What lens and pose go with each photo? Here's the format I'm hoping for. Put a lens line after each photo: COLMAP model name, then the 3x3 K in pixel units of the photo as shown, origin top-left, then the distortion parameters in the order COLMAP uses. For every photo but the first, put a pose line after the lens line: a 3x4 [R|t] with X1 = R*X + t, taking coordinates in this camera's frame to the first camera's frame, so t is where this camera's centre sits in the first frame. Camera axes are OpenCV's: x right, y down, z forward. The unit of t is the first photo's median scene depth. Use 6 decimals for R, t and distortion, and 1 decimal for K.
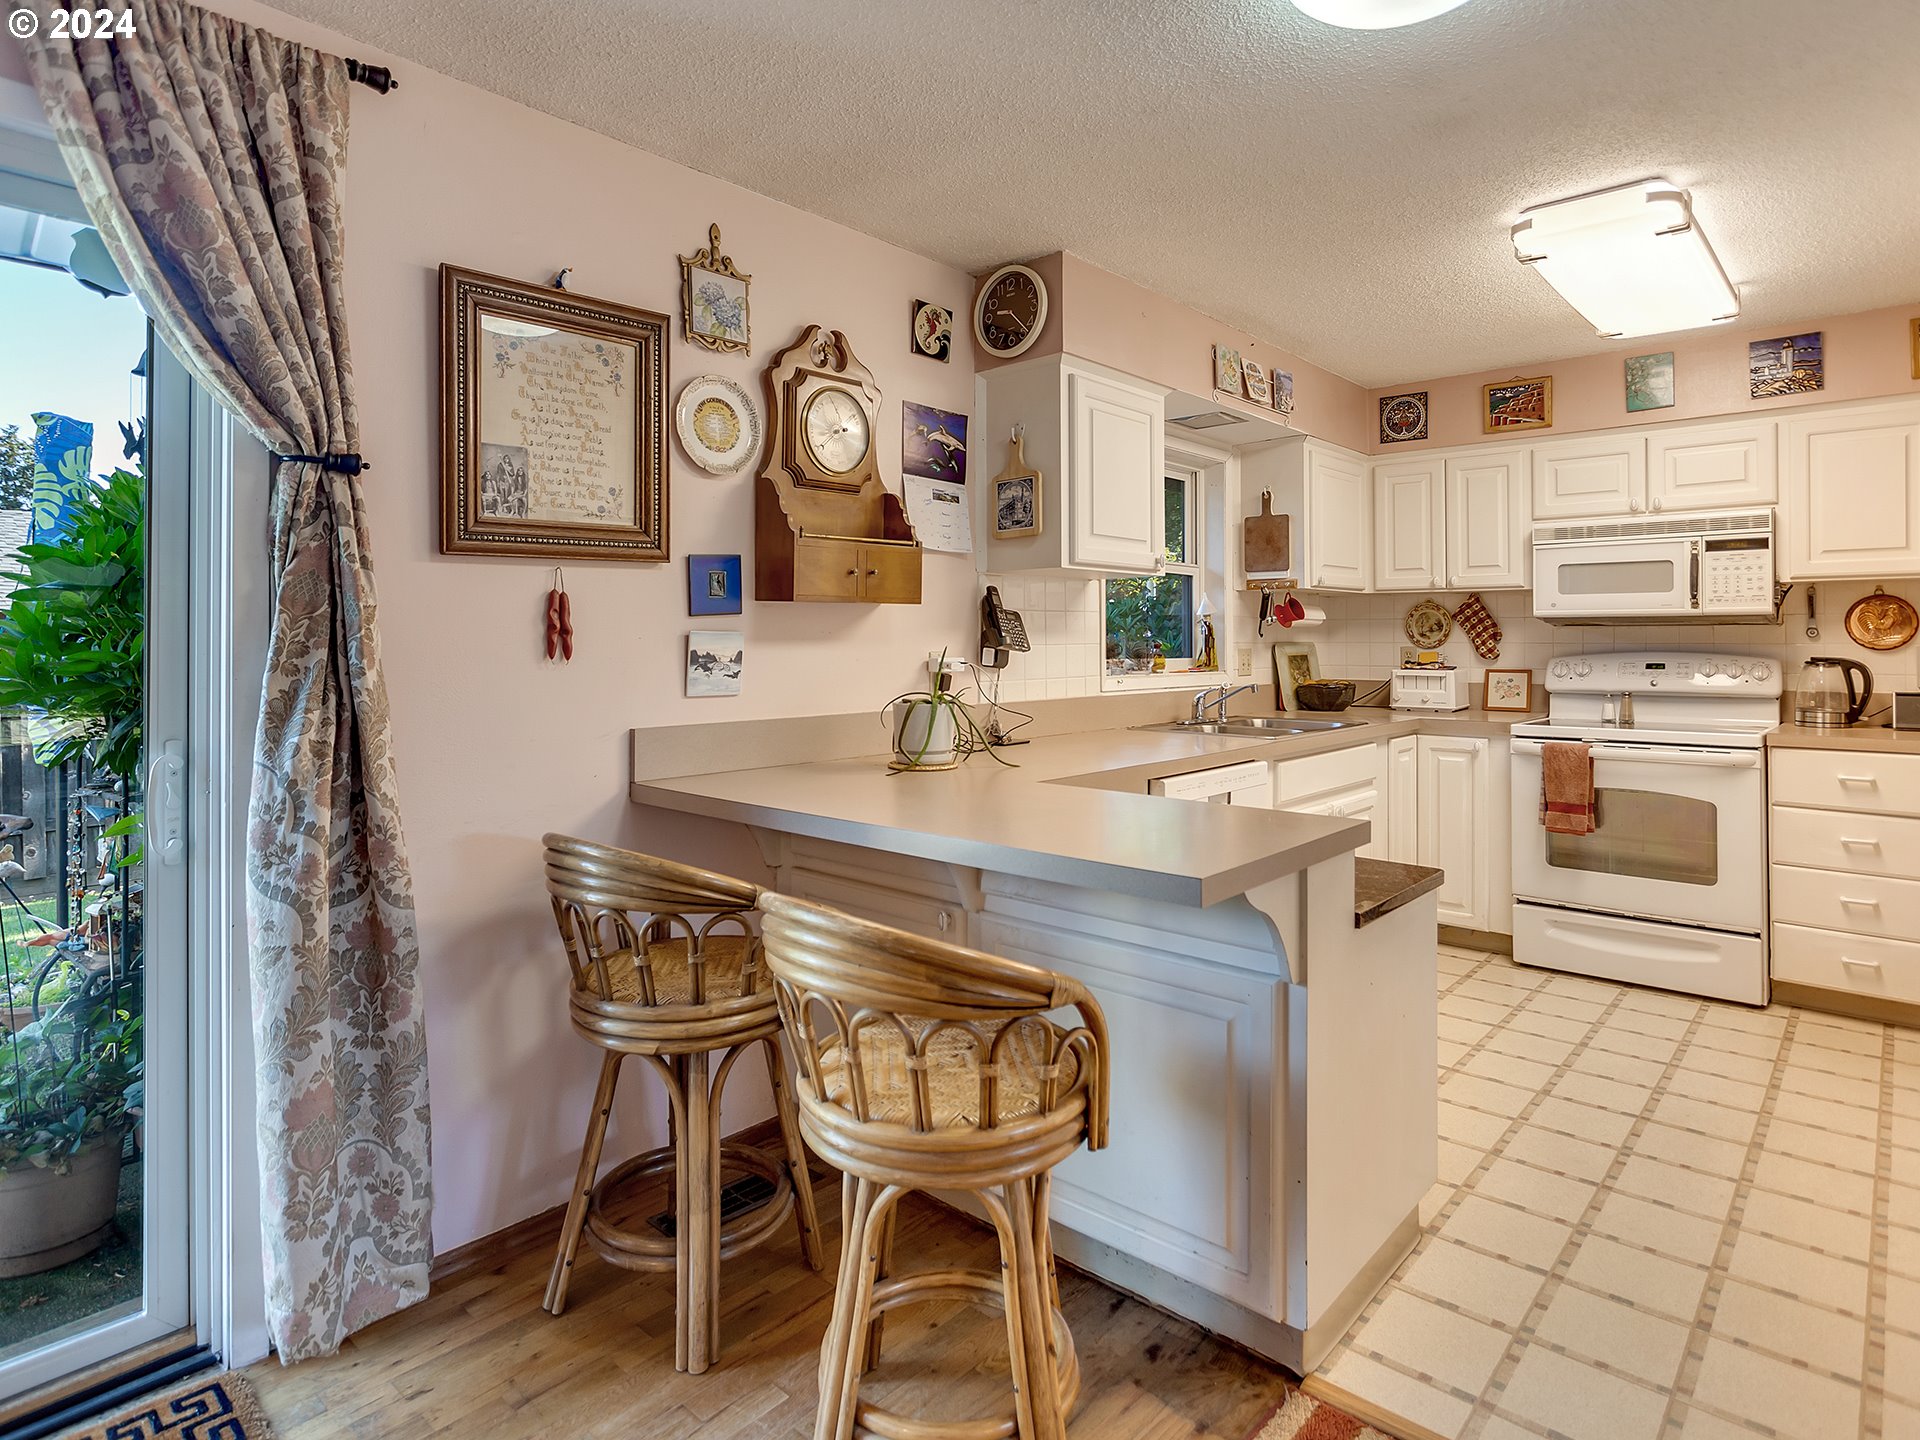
lens RADIAL K [[1072.9, 0, 930.3], [0, 1072.9, 625.4], [0, 0, 1]] dist [-0.020416, 0.017049]
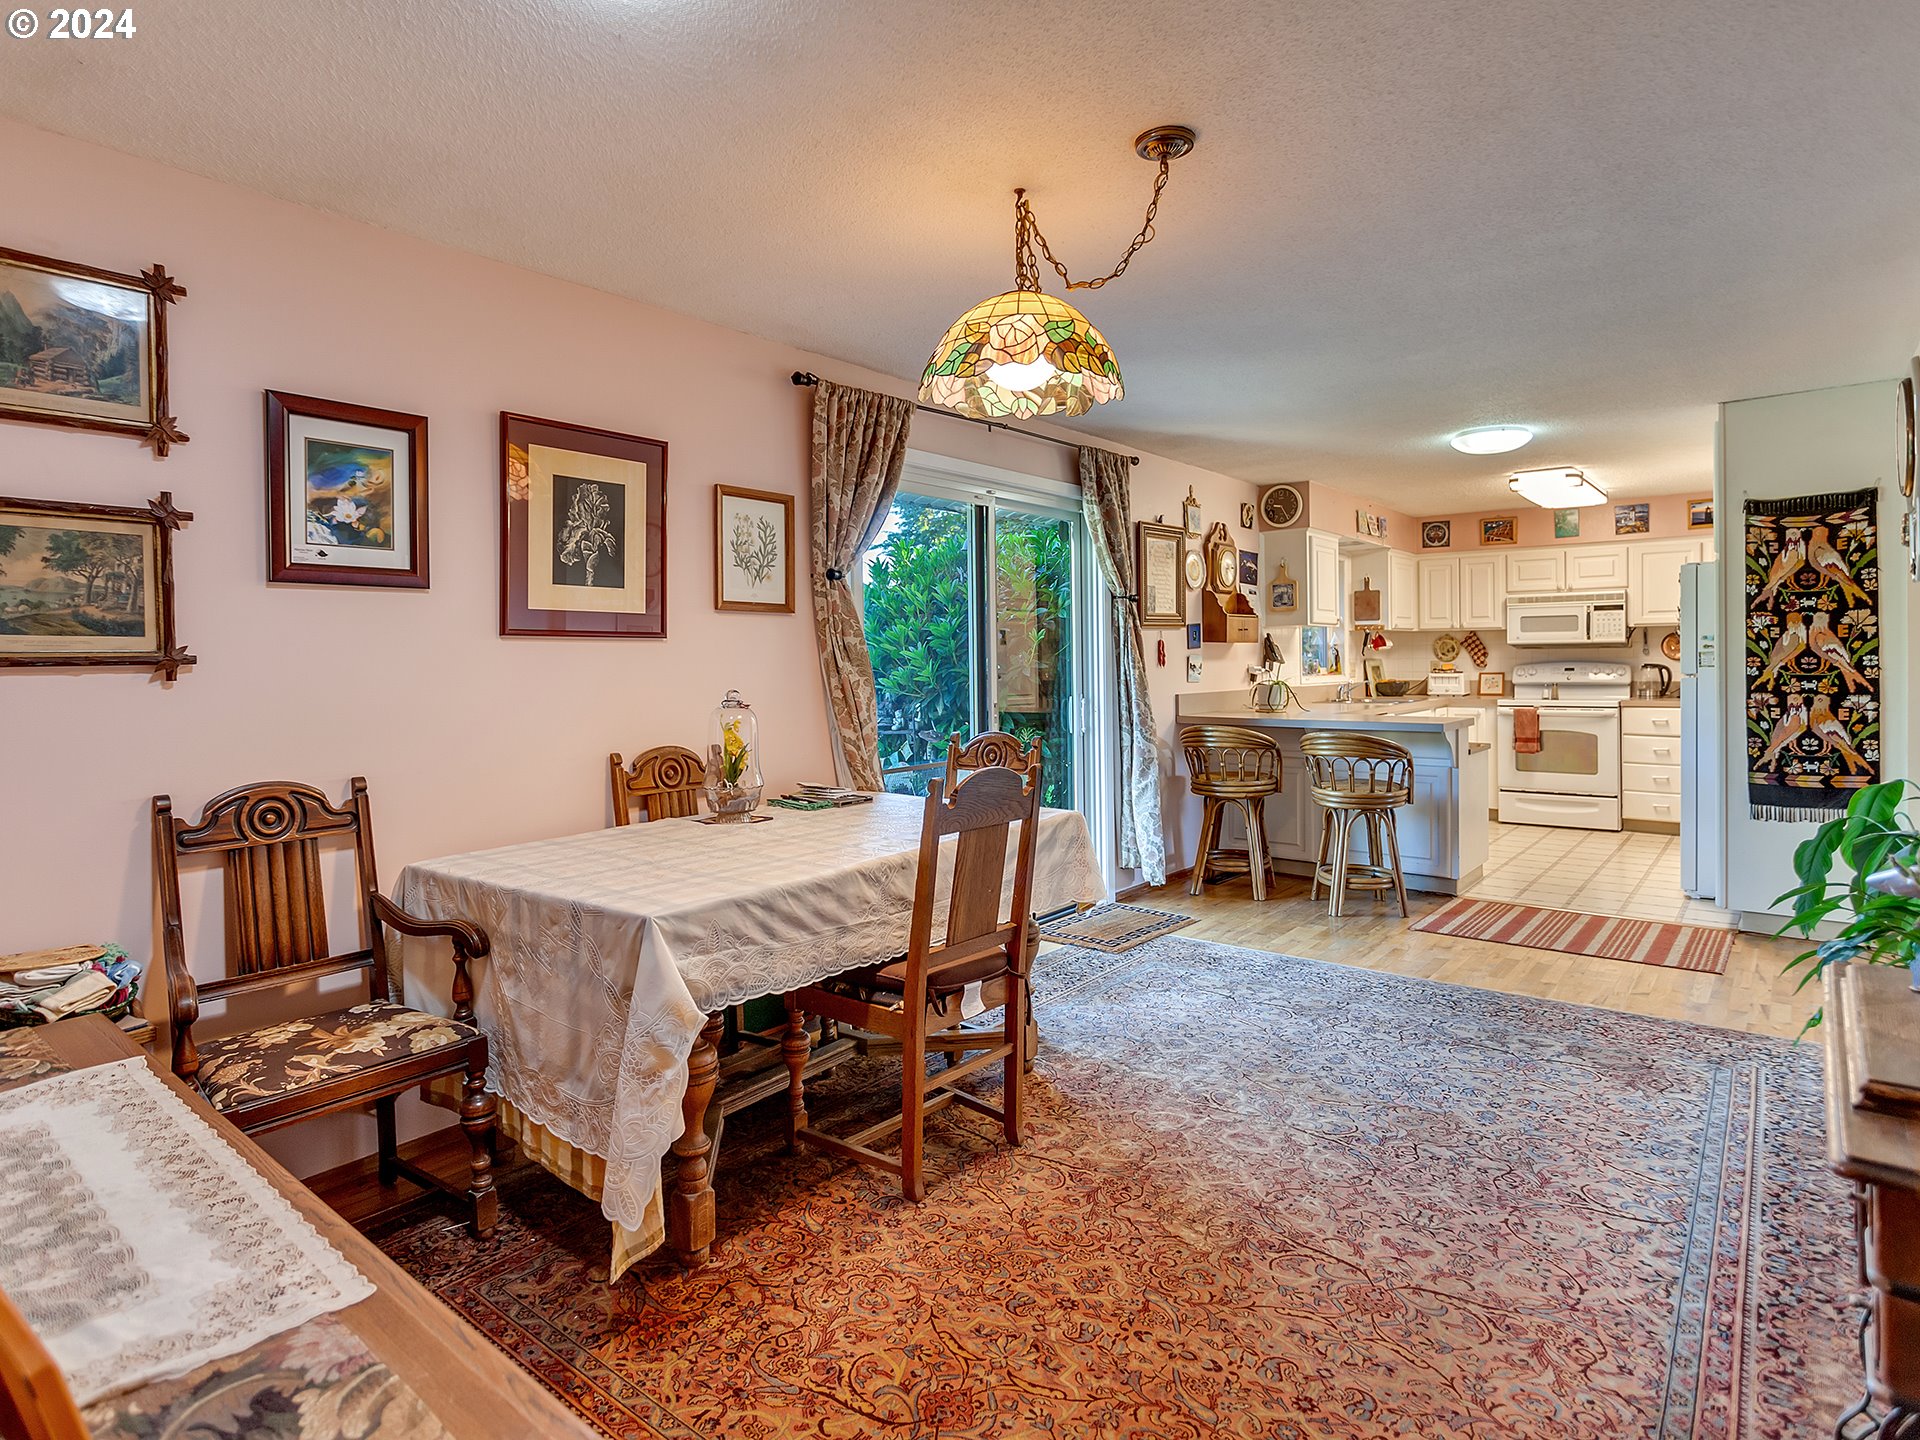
lens RADIAL K [[1059.9, 0, 947.8], [0, 1059.9, 665.3], [0, 0, 1]] dist [0.000483, 0.000770]
pose [[0.997902, -0.008681, 0.064151, -0.598933], [0.007596, 0.999824, 0.017150, -0.011133], [-0.064288, -0.016627, 0.997793, -0.890833]]
